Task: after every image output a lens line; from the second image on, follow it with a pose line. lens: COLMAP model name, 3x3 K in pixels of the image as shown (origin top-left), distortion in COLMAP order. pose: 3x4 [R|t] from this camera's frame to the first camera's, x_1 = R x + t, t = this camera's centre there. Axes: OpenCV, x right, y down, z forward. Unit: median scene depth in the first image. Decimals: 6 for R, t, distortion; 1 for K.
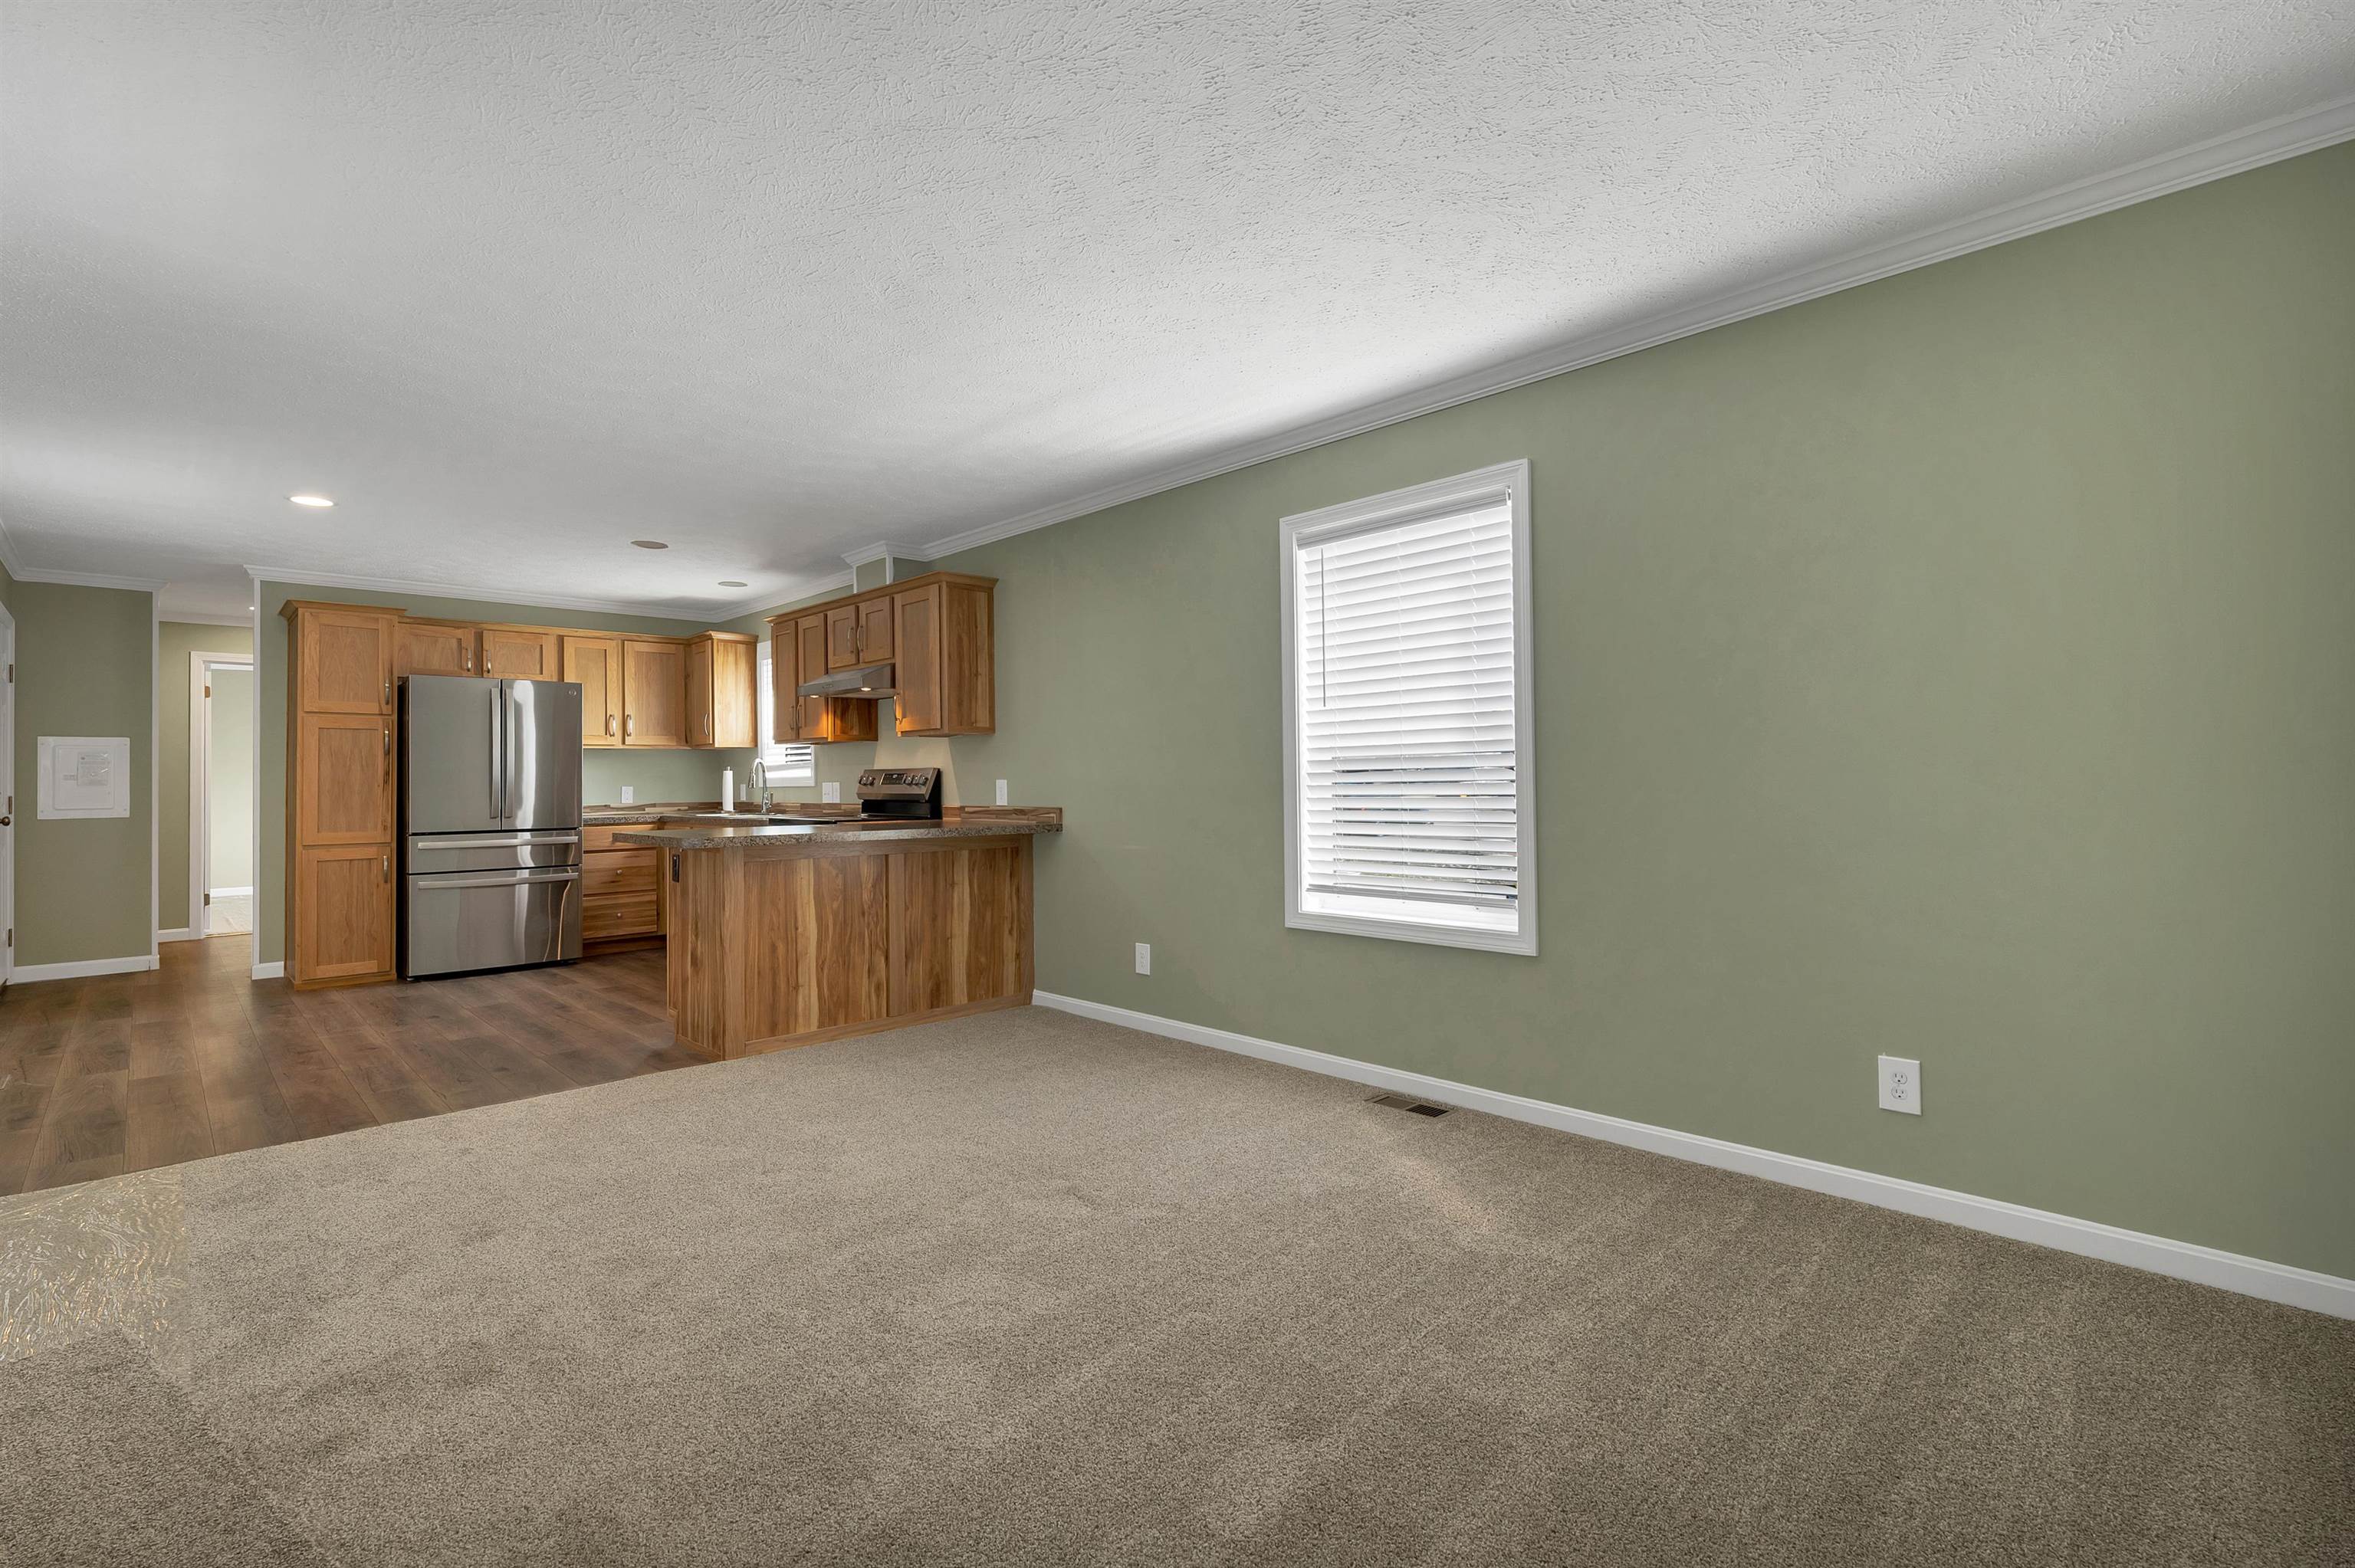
lens RADIAL K [[1068.8, 0, 1162.1], [0, 1068.8, 766.4], [0, 0, 1]] dist [0.000239, 0.000129]
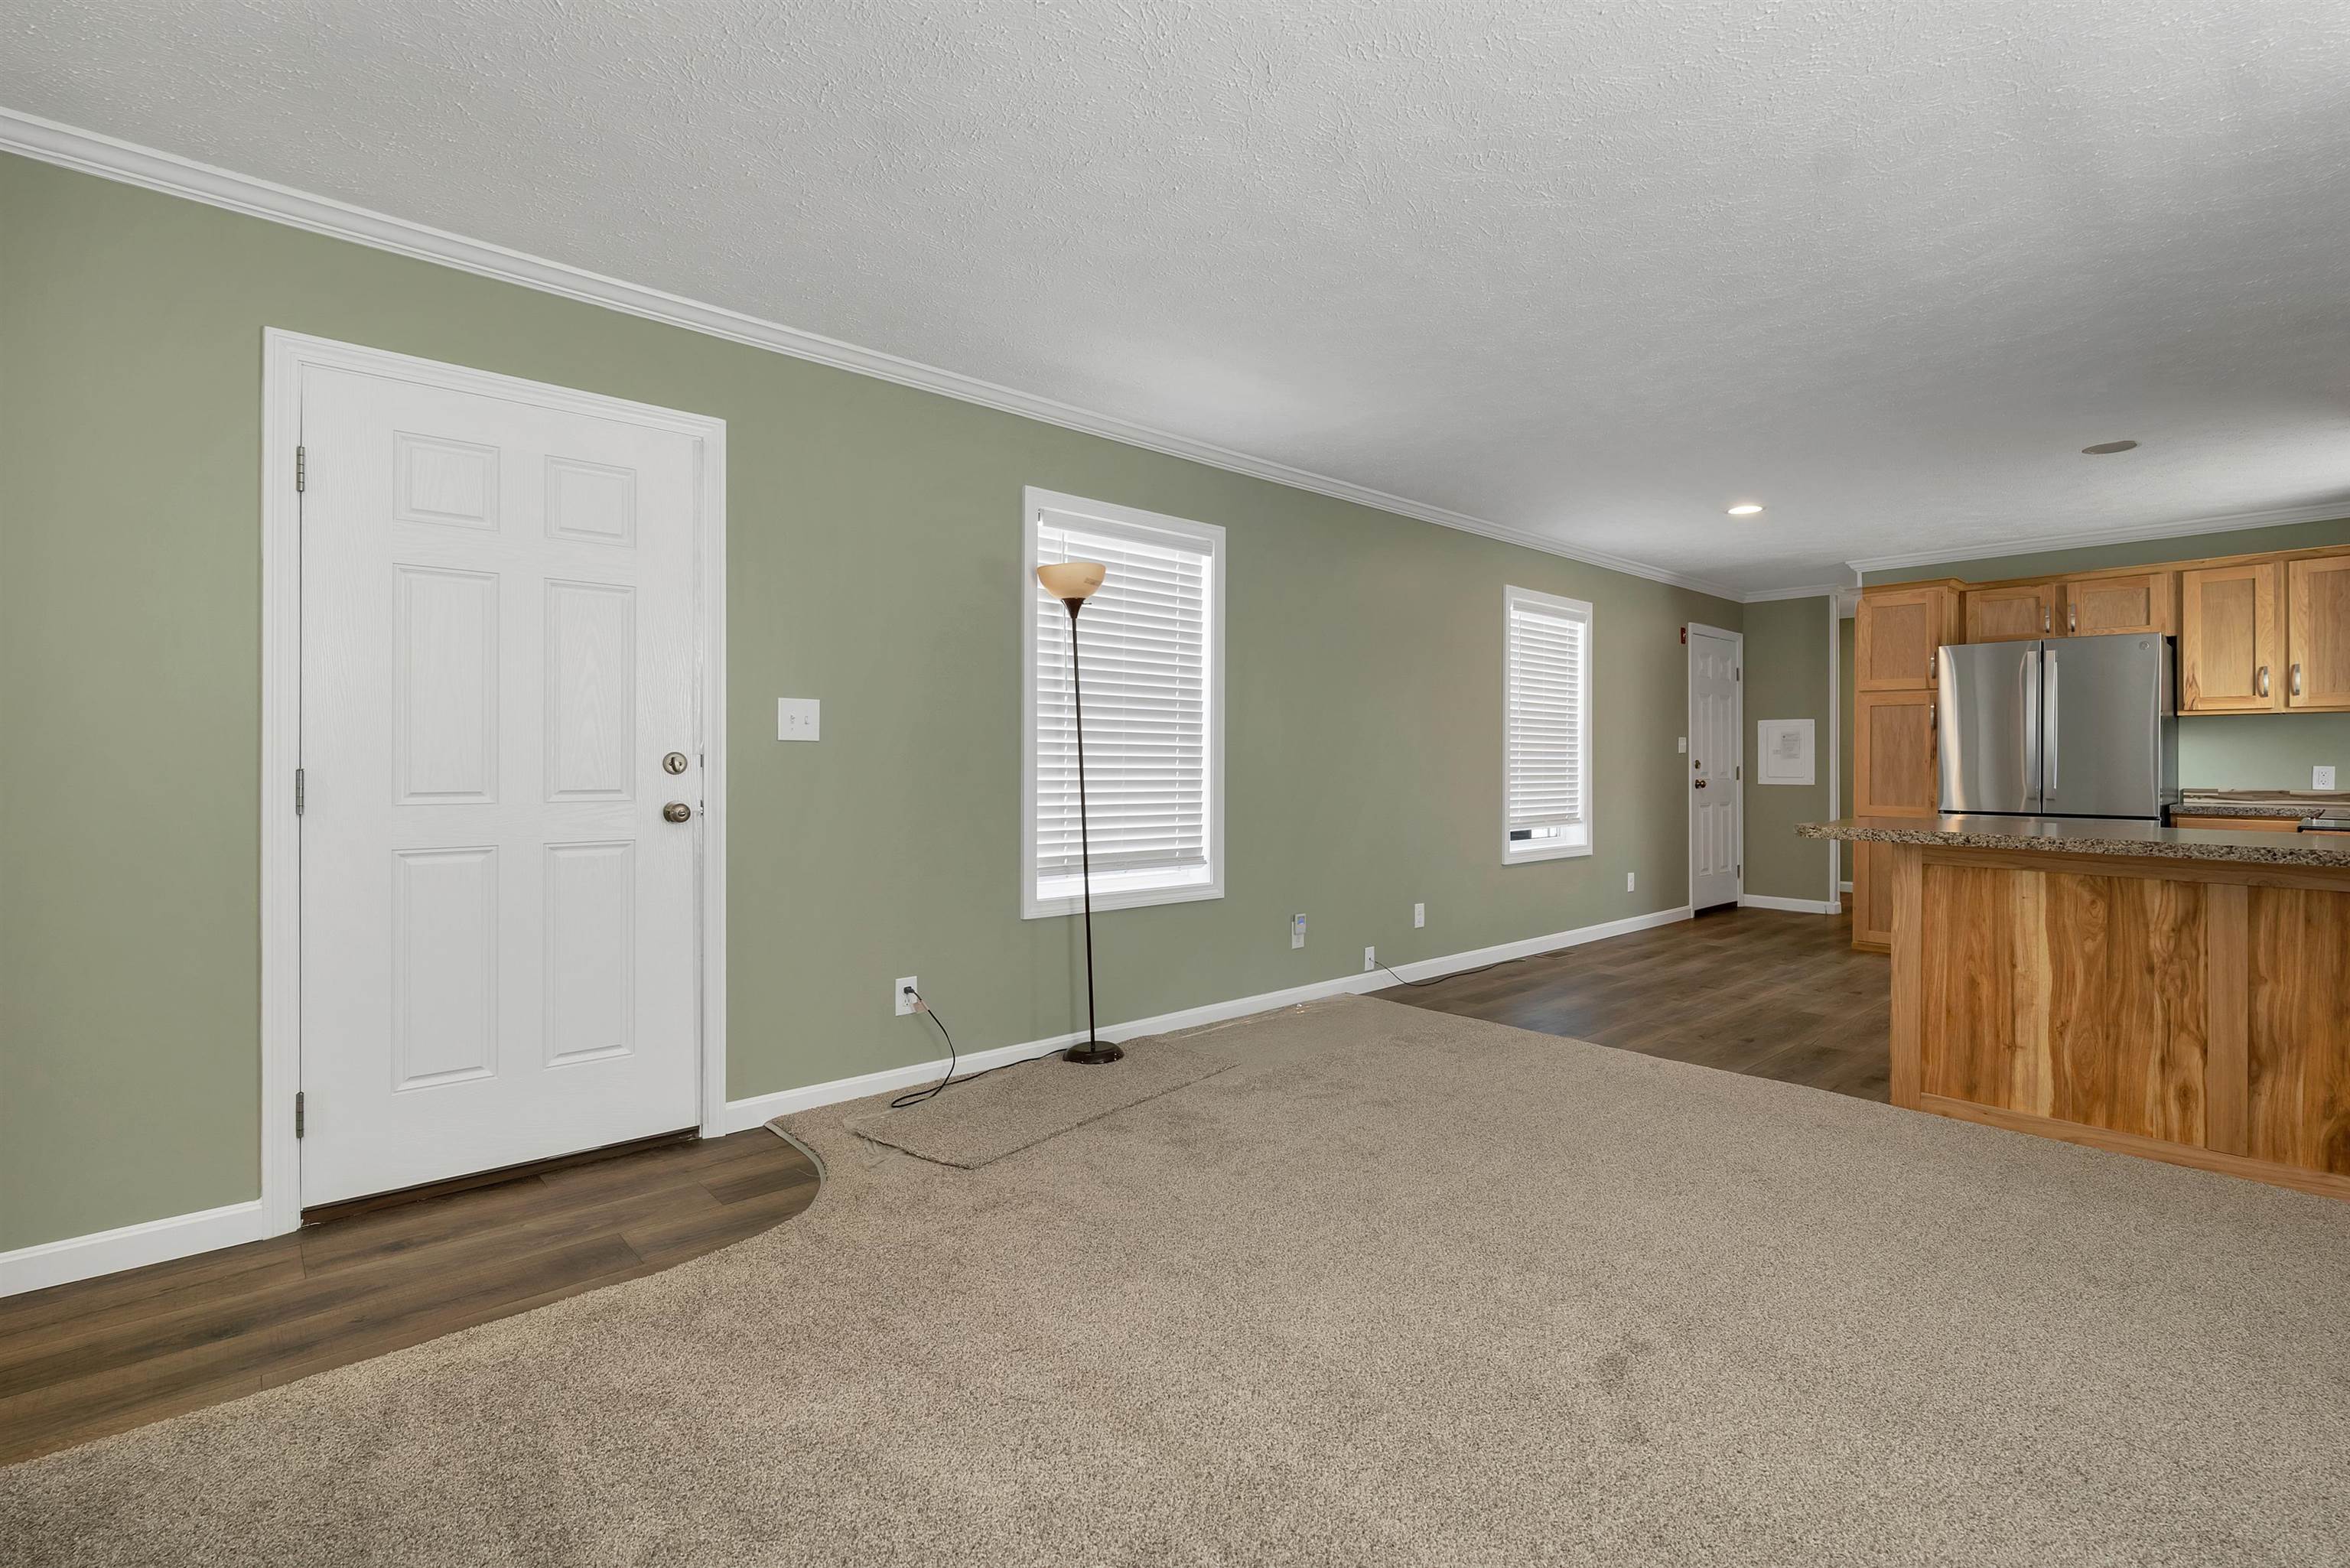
lens RADIAL K [[1066.7, 0, 1159.7], [0, 1066.7, 766.4], [0, 0, 1]] dist [0.000239, 0.000129]
pose [[-0.038926, 0.015849, -0.999116, 0.285046], [0.011645, 0.999814, 0.015406, -0.000576], [0.999174, -0.011035, -0.039103, 0.325259]]
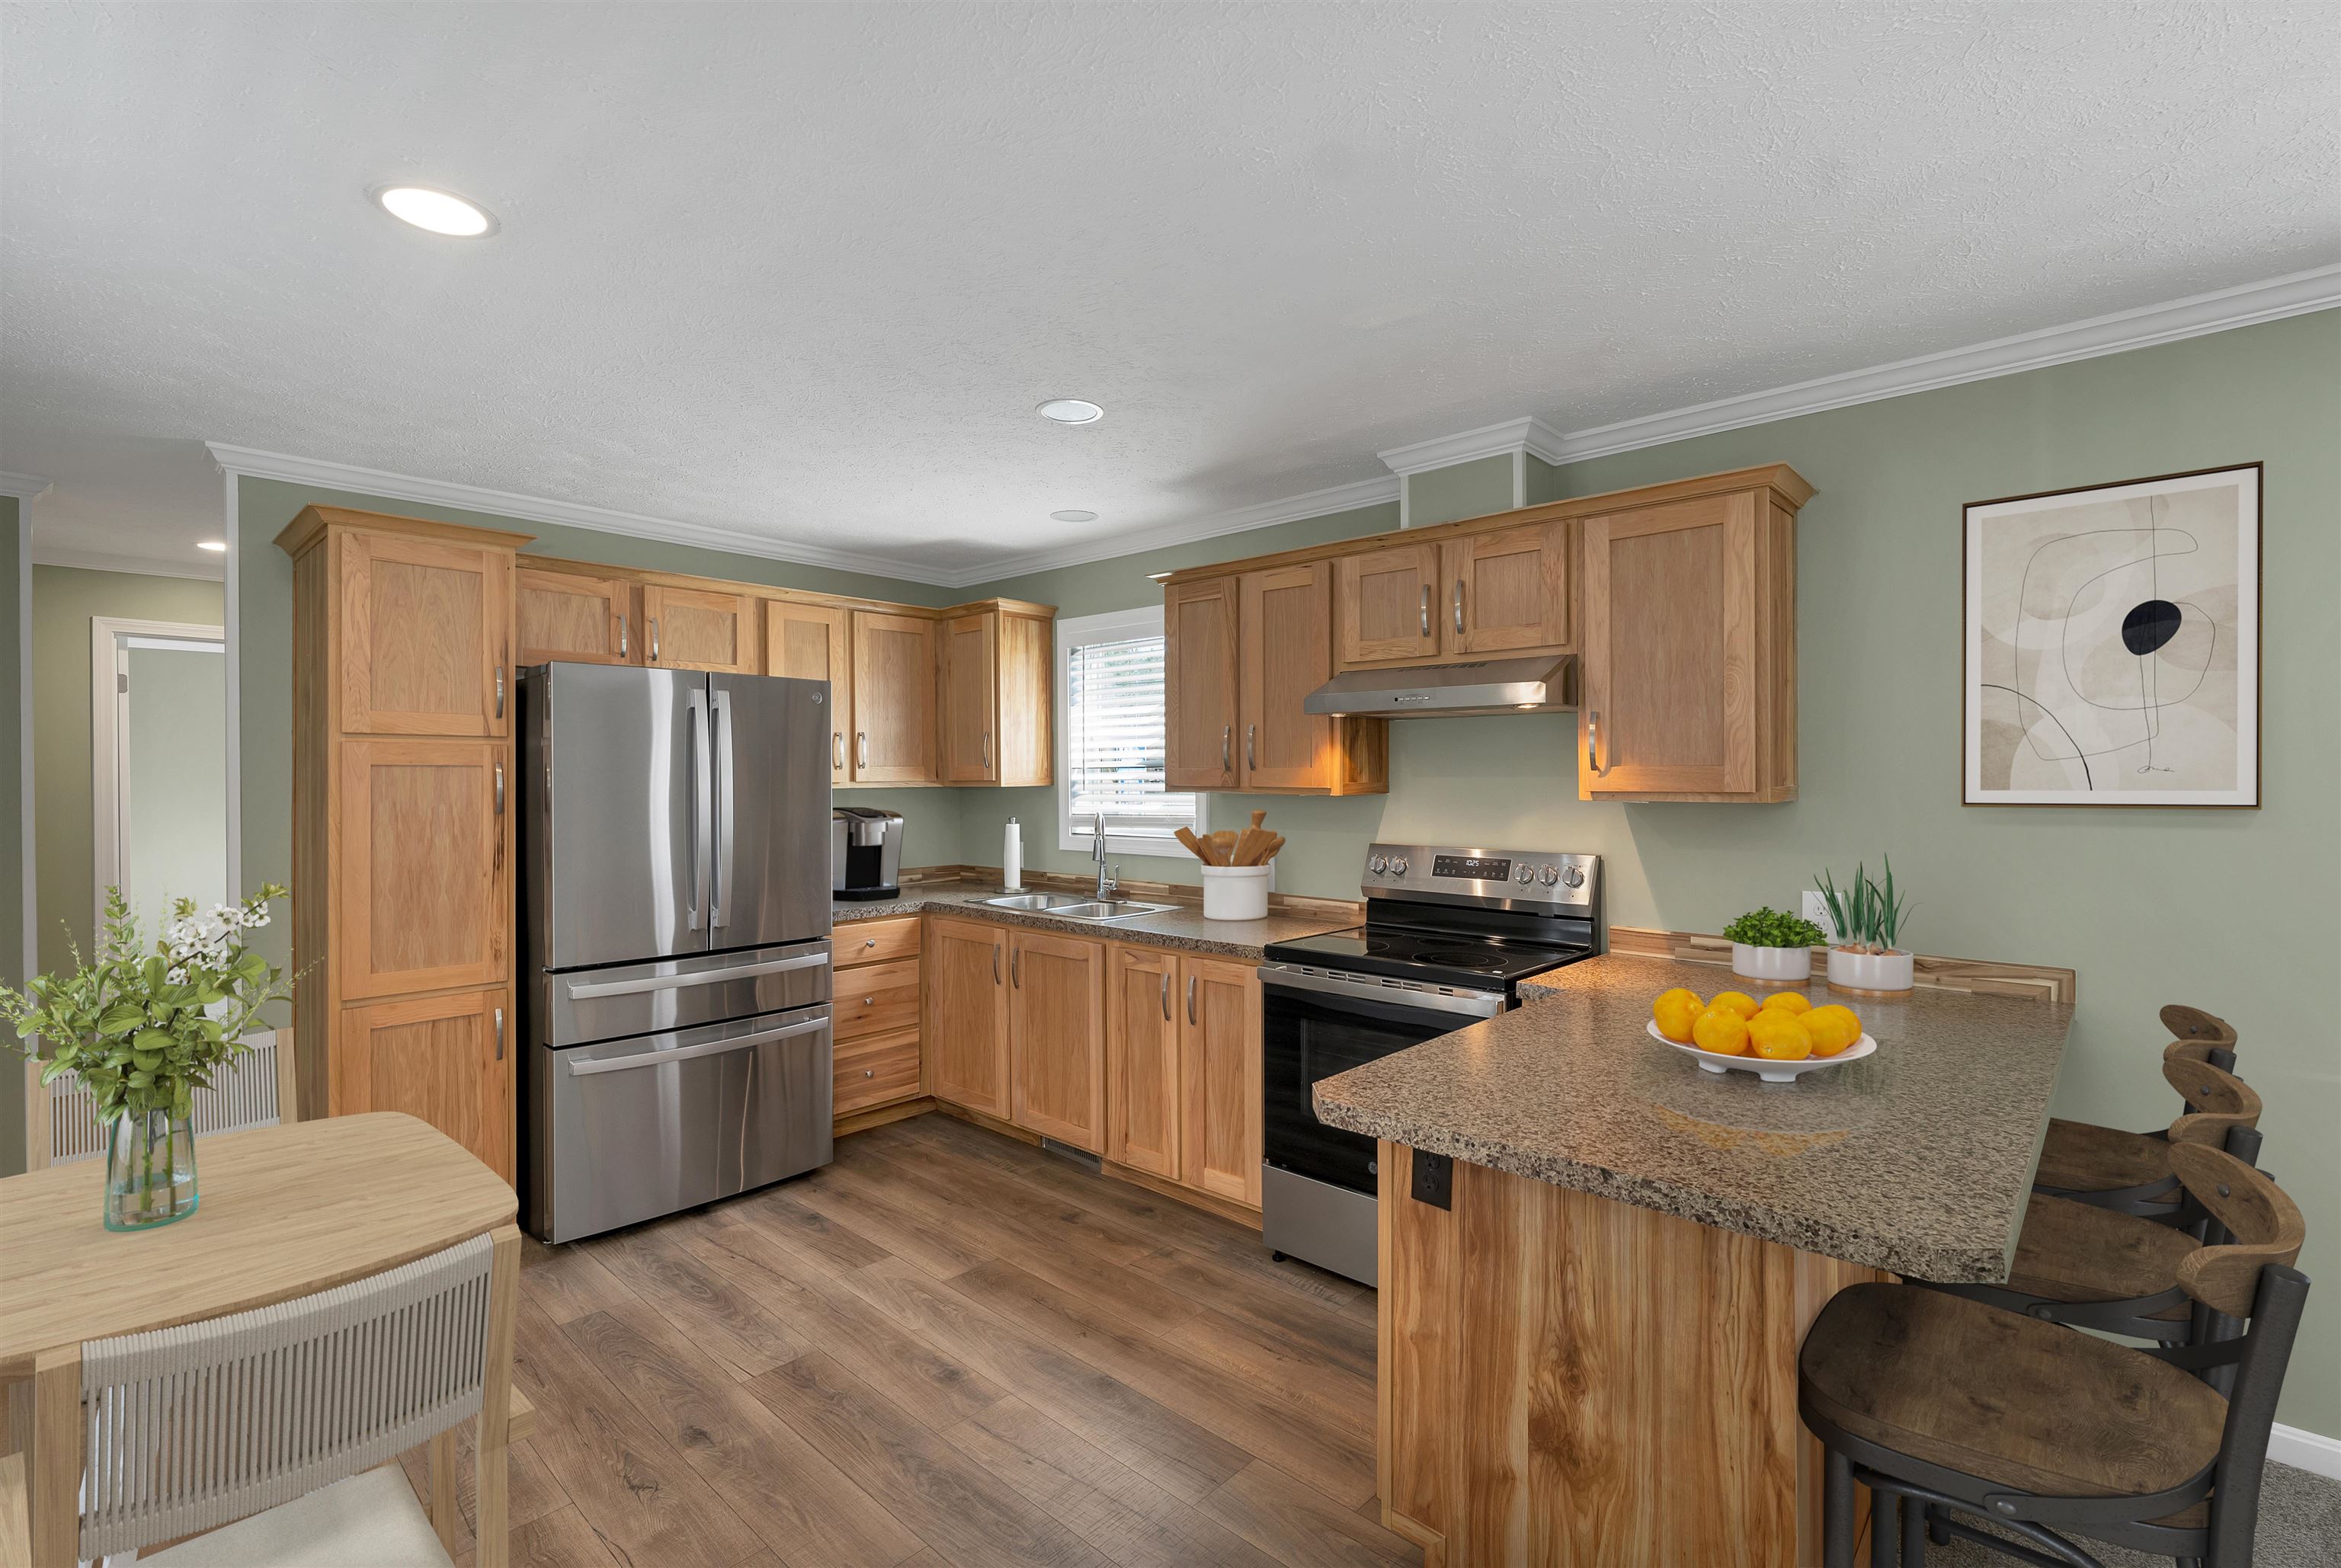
lens RADIAL K [[1049.9, 0, 1170.5], [0, 1049.9, 784.0], [0, 0, 1]] dist [-0.000244, 0.000322]
pose [[0.997865, 0.007995, 0.064819, -0.430598], [-0.009404, 0.999725, 0.021467, -0.040024], [-0.064629, -0.022030, 0.997666, 0.466546]]
